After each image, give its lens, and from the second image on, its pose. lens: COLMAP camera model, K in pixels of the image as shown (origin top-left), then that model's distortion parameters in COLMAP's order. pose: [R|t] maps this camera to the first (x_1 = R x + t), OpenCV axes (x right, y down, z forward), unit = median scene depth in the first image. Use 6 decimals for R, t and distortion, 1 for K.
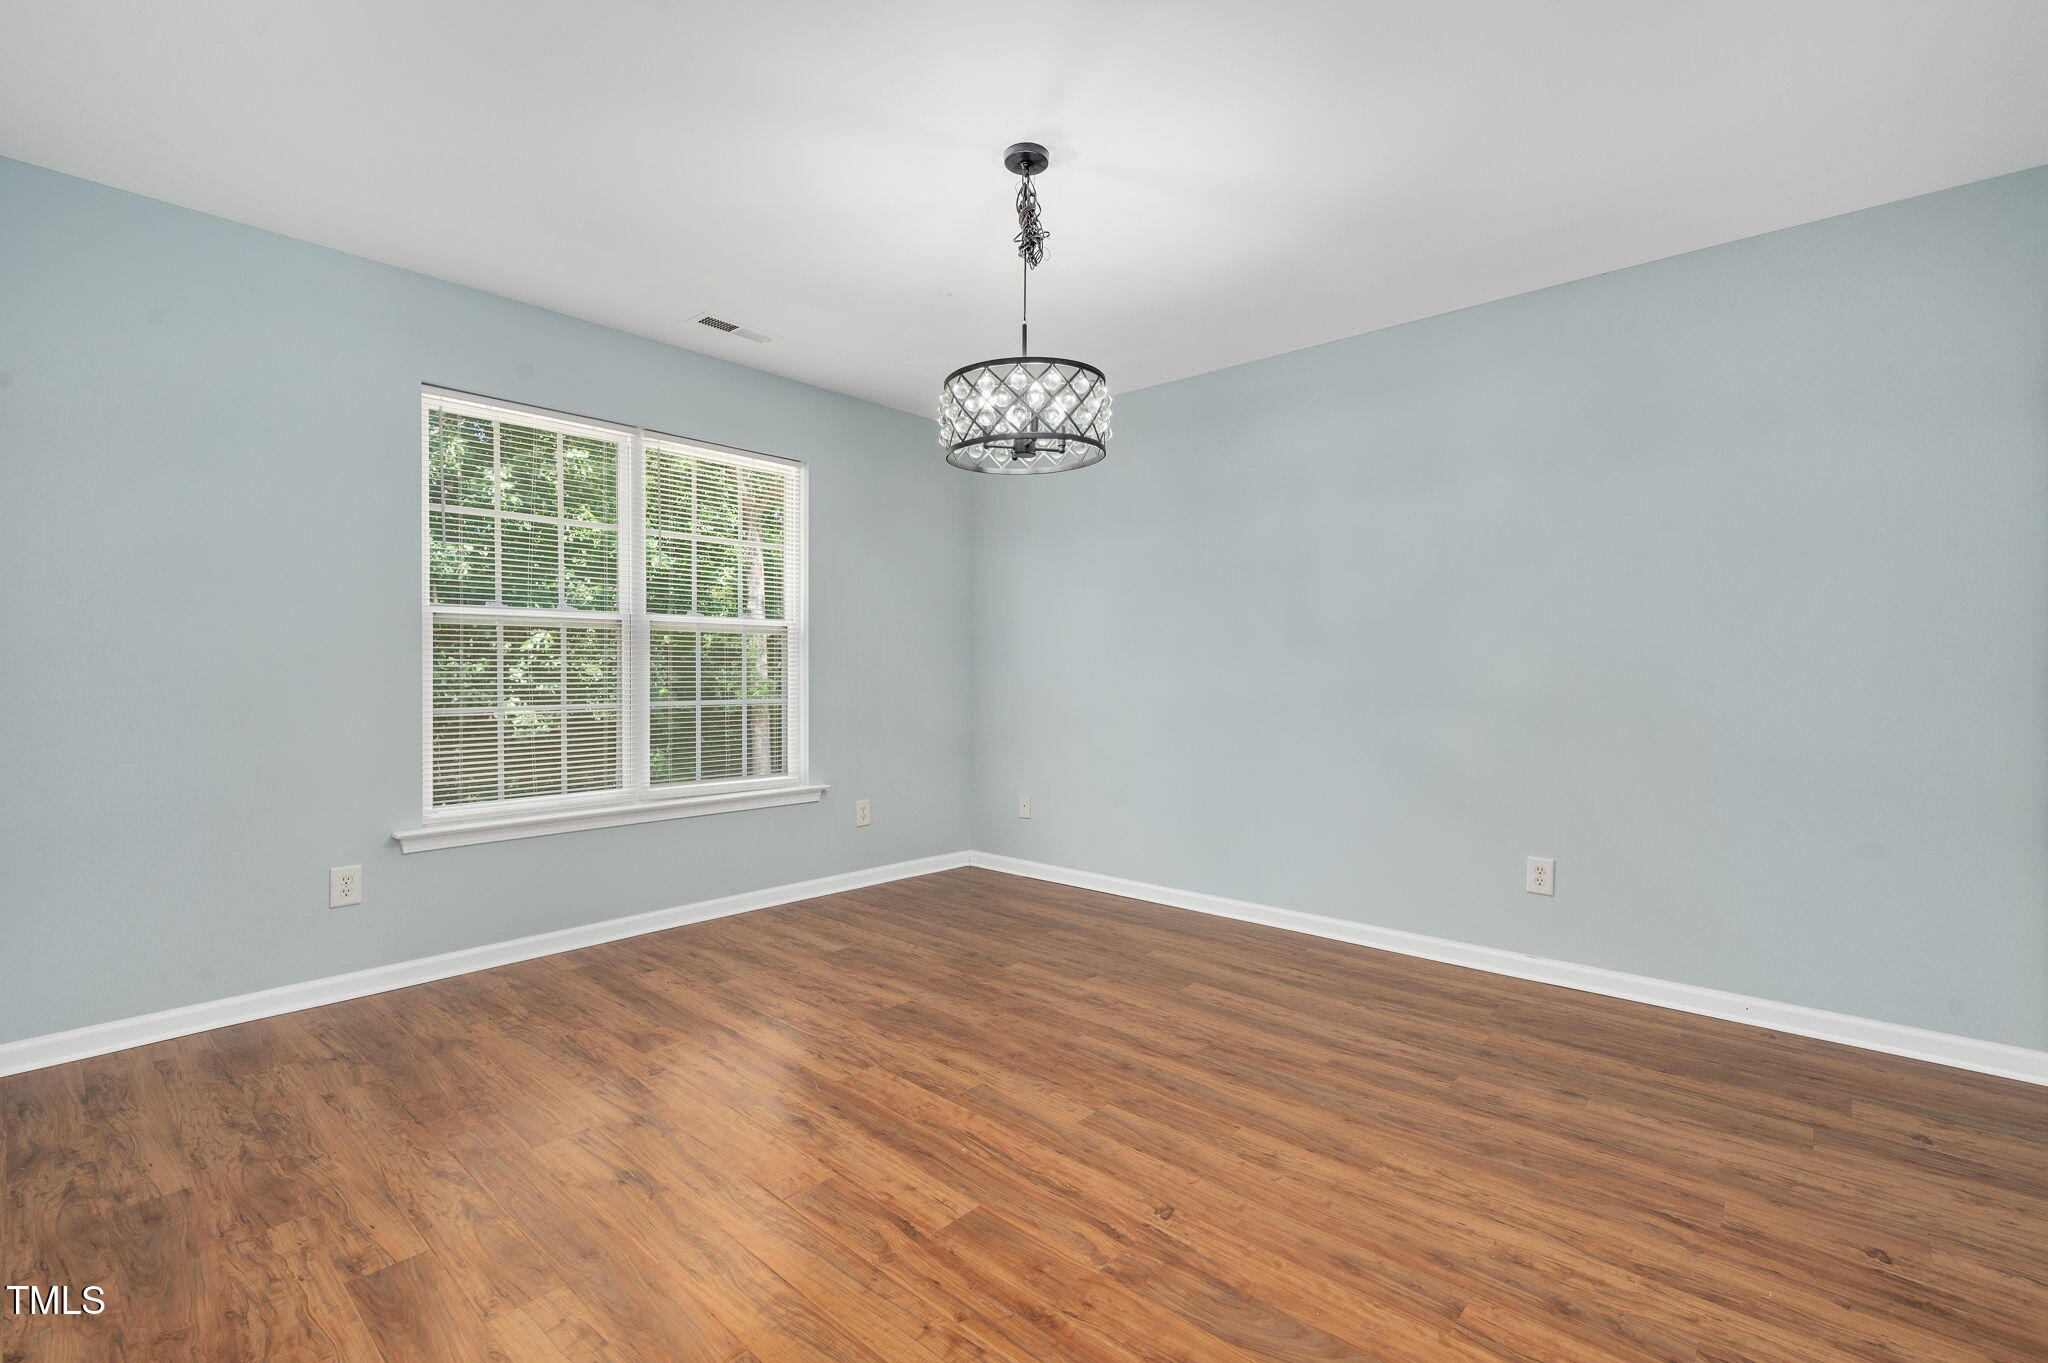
lens RADIAL K [[922.5, 0, 1015.3], [0, 922.5, 674.2], [0, 0, 1]] dist [0.000042, -0.000010]
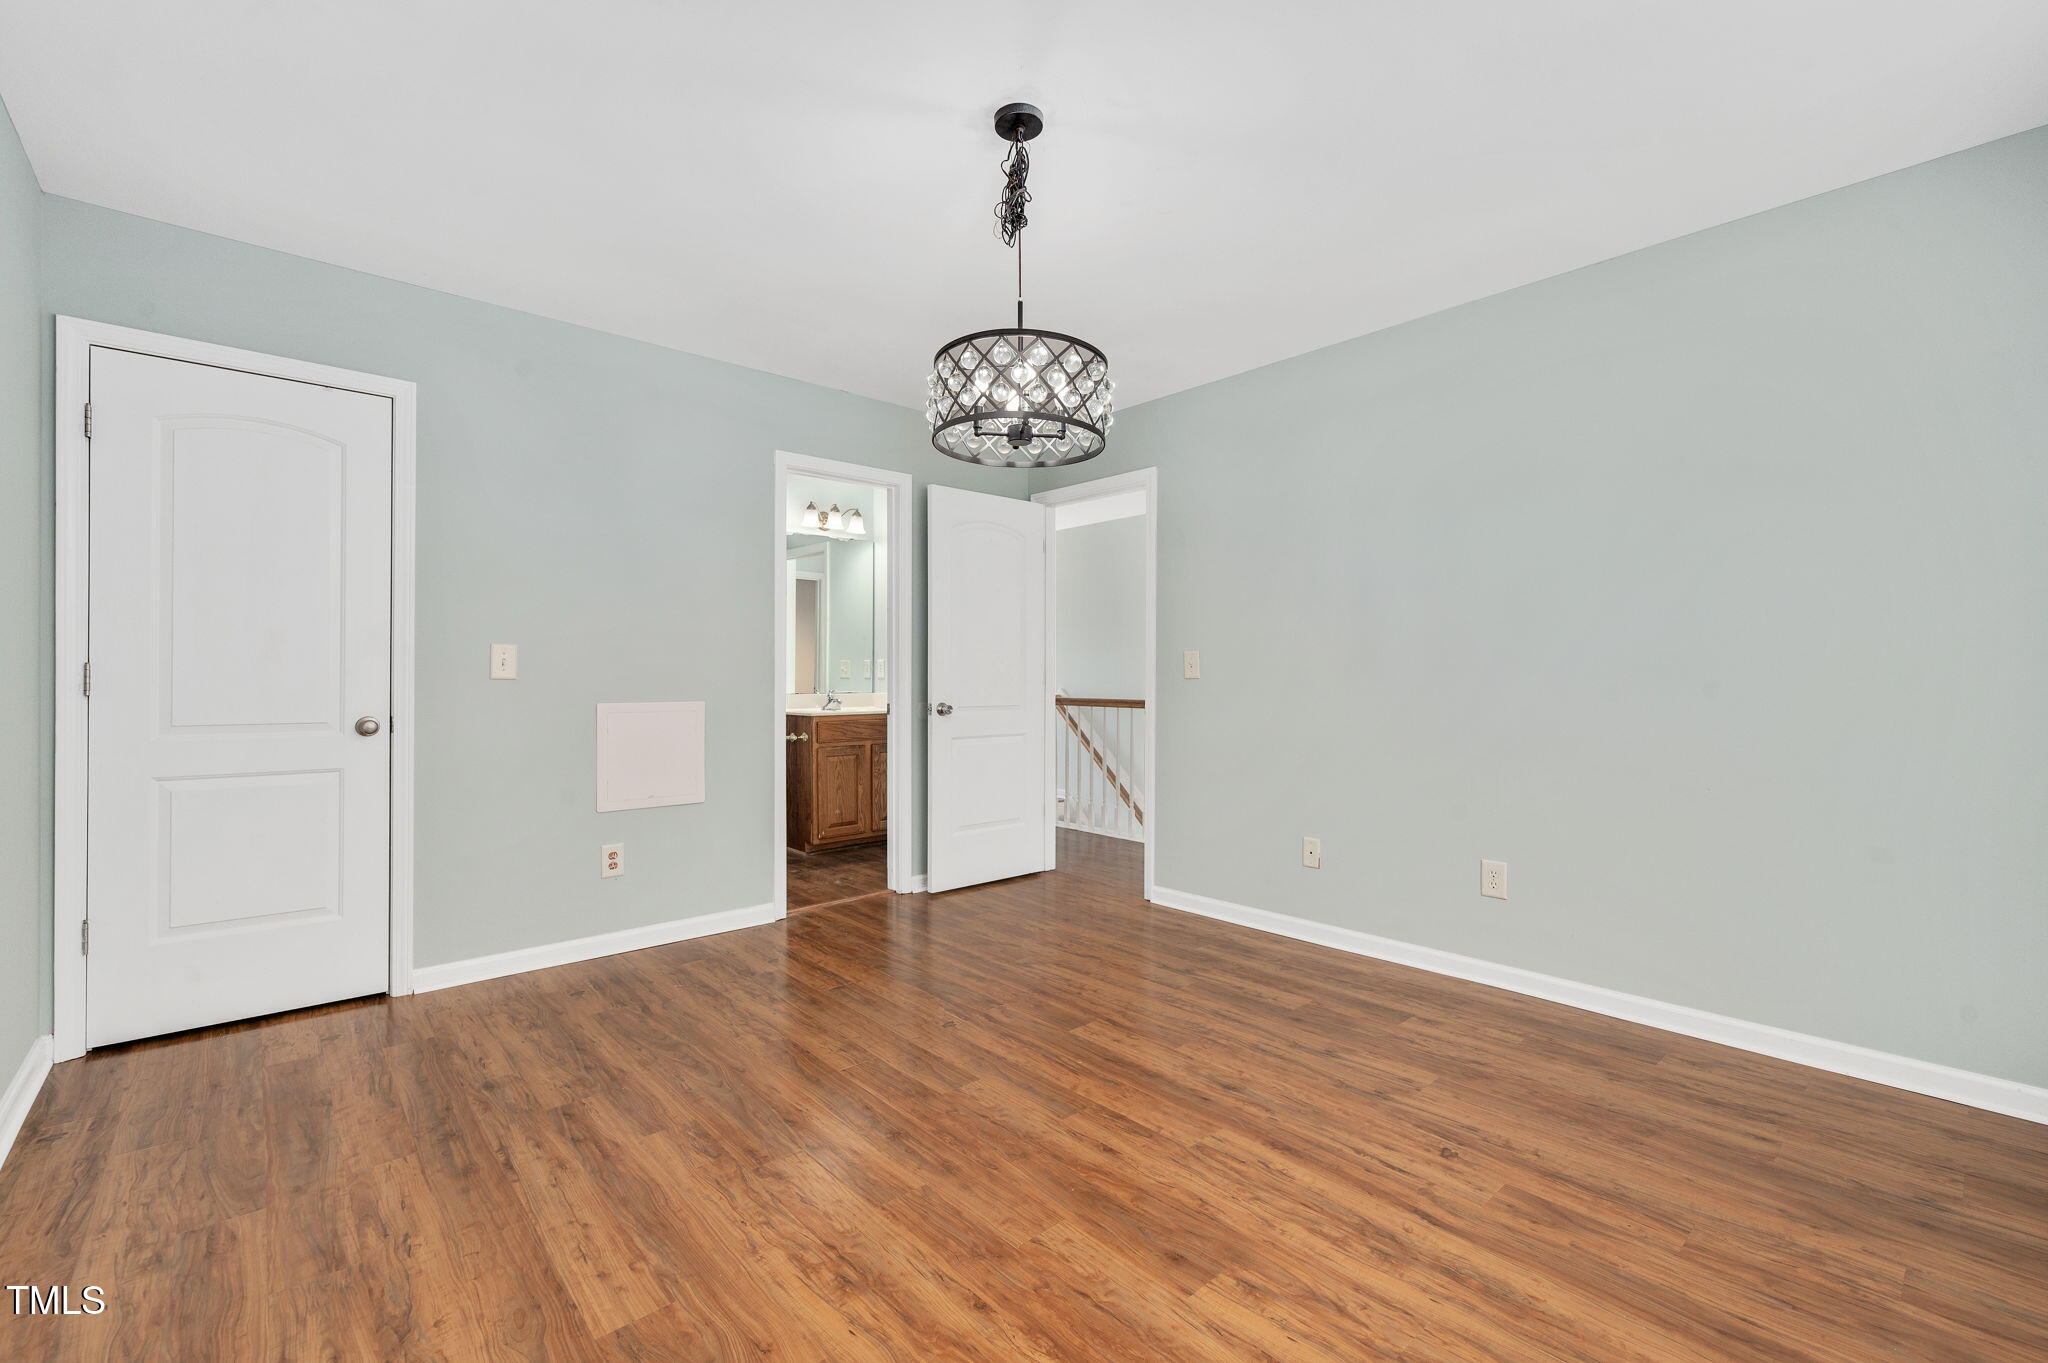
lens RADIAL K [[875.9, 0, 1018.6], [0, 875.9, 683.8], [0, 0, 1]] dist [0.000338, -0.000138]
pose [[-0.994078, -0.006951, 0.108447, -0.086879], [-0.006139, 0.999951, 0.007826, -0.003585], [-0.108496, 0.007114, -0.994071, 1.933177]]
